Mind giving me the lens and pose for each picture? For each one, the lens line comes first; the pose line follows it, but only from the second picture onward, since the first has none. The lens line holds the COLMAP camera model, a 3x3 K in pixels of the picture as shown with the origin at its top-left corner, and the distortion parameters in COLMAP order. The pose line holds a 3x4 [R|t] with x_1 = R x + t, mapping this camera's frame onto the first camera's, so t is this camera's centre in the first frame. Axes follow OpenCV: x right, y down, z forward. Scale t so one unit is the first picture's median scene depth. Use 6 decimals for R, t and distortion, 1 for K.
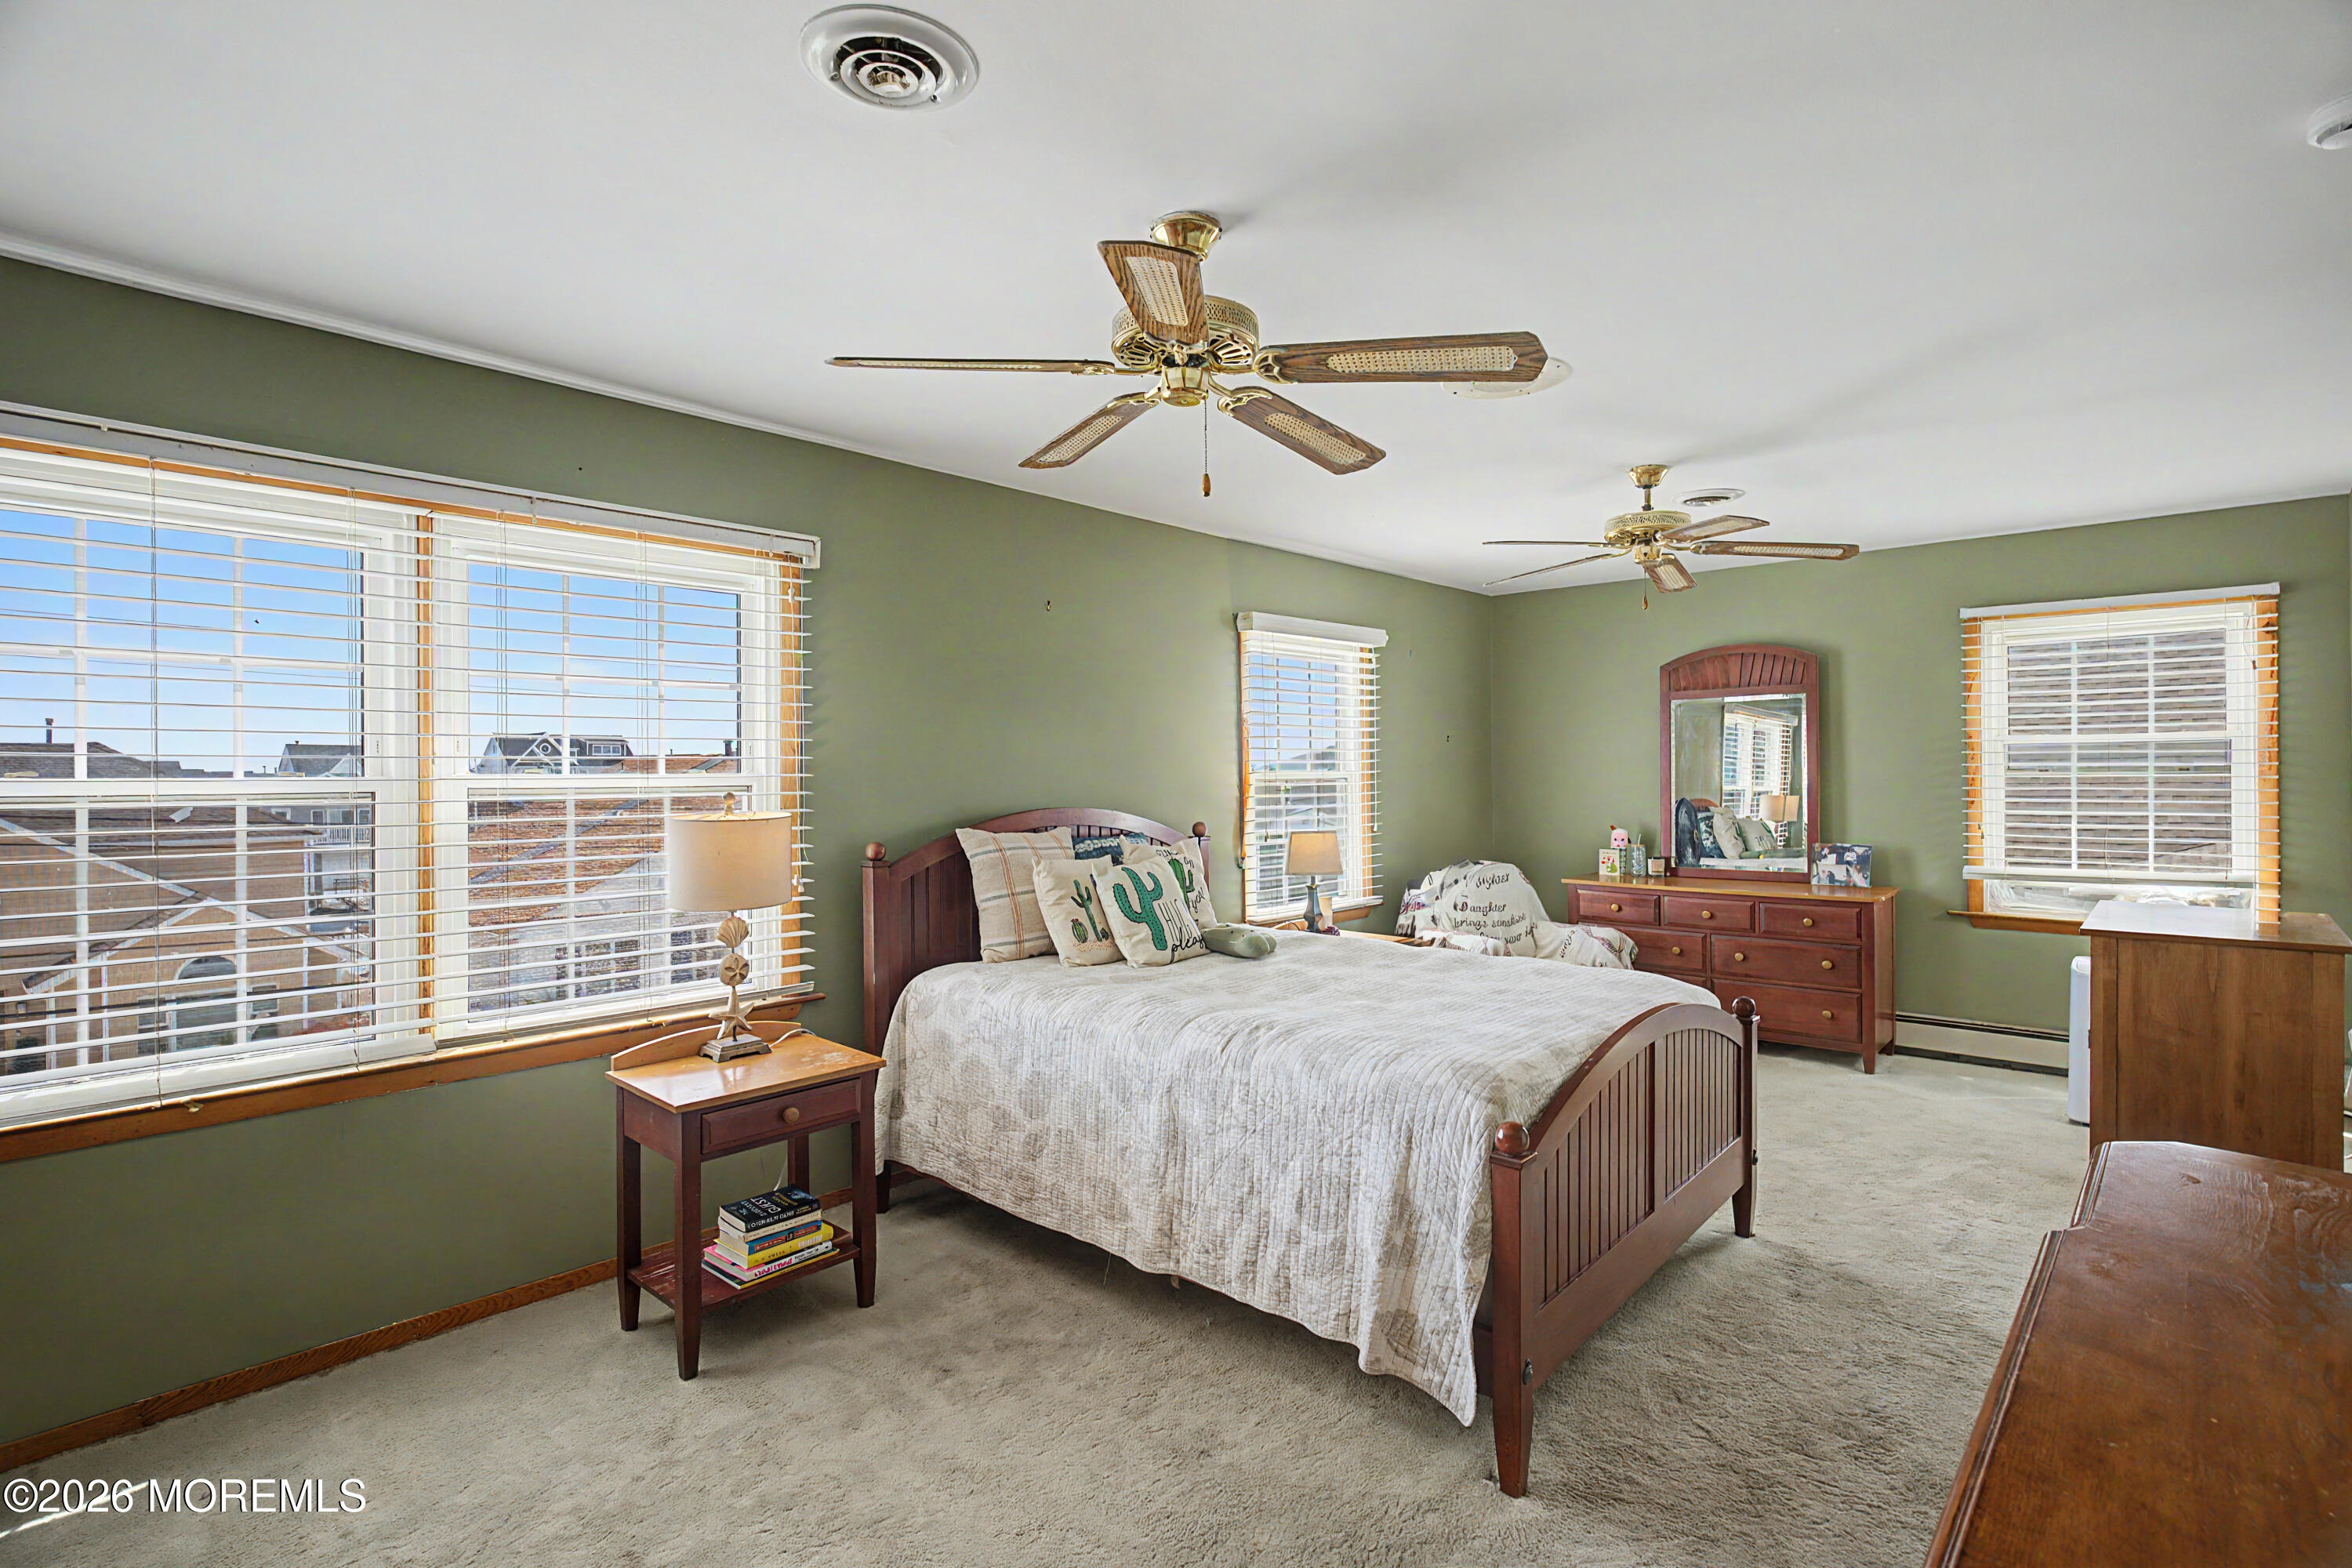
lens RADIAL K [[1144.5, 0, 1177.6], [0, 1144.5, 780.3], [0, 0, 1]] dist [0.005533, 0.000040]
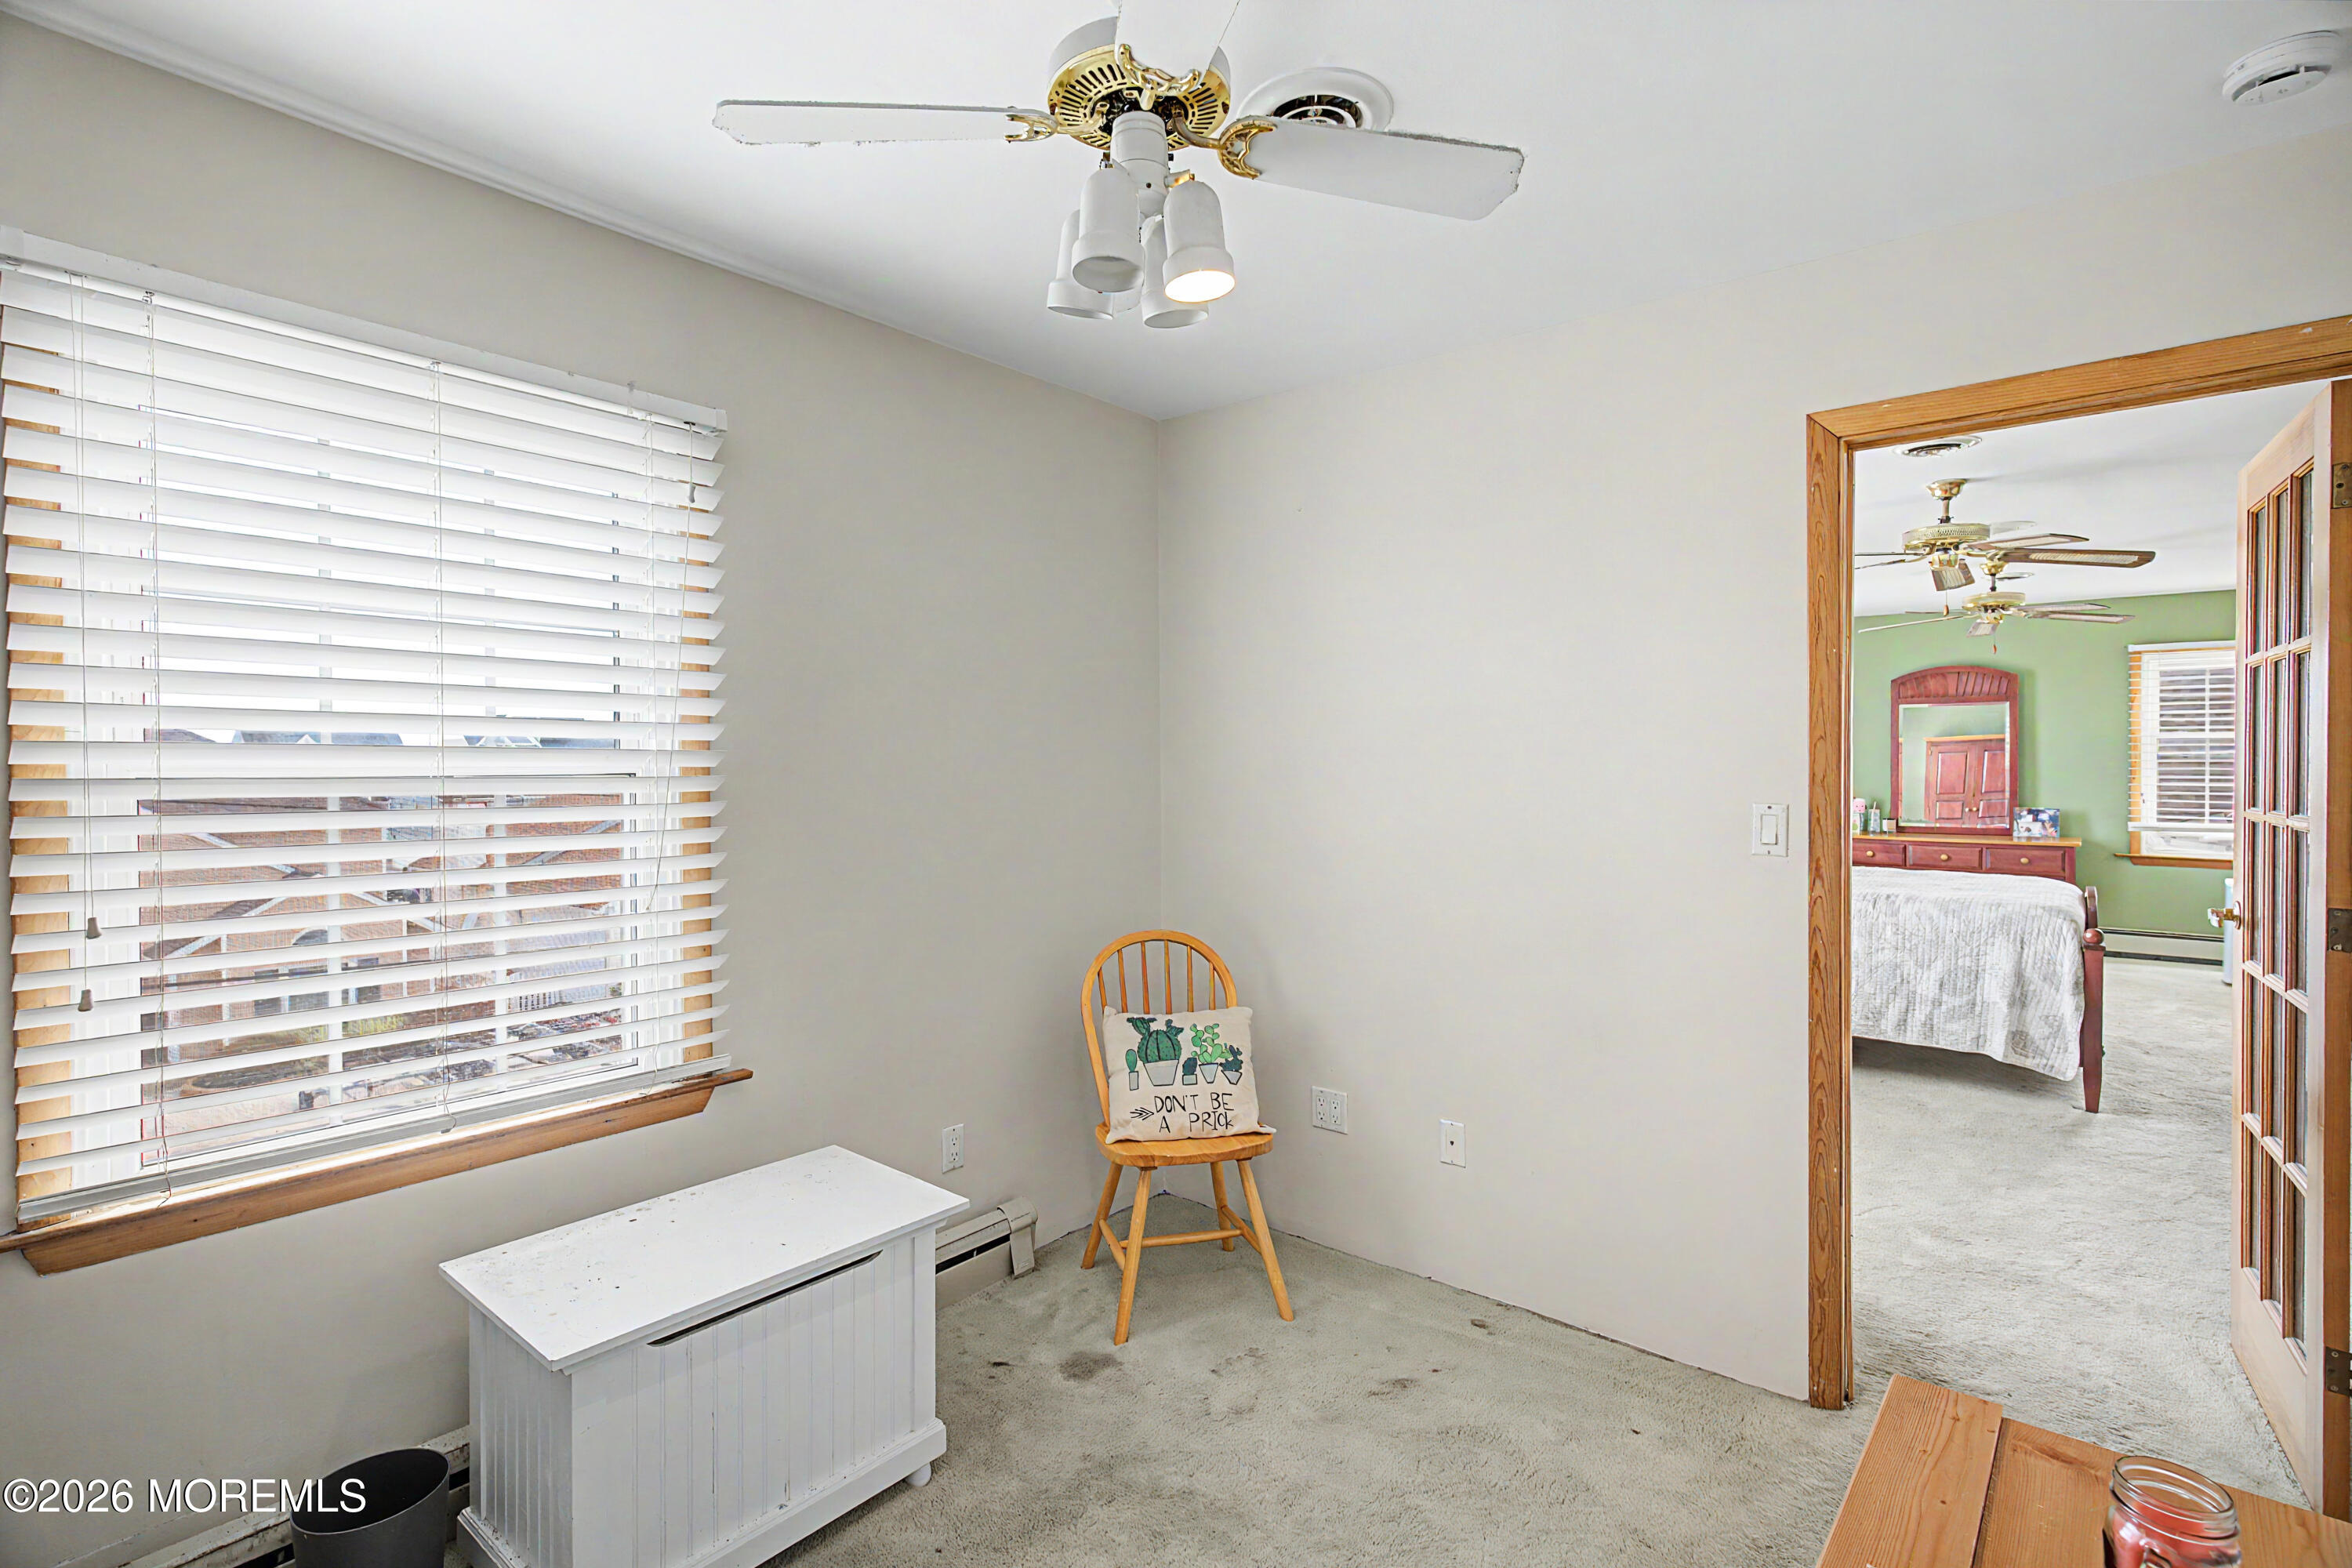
lens RADIAL K [[1144.5, 0, 1176.4], [0, 1144.5, 777.2], [0, 0, 1]] dist [0.005533, 0.000040]
pose [[0.998570, 0.003048, 0.053373, -0.620919], [-0.003652, 0.999930, 0.011228, 0.005998], [-0.053335, -0.011407, 0.998511, -0.403971]]
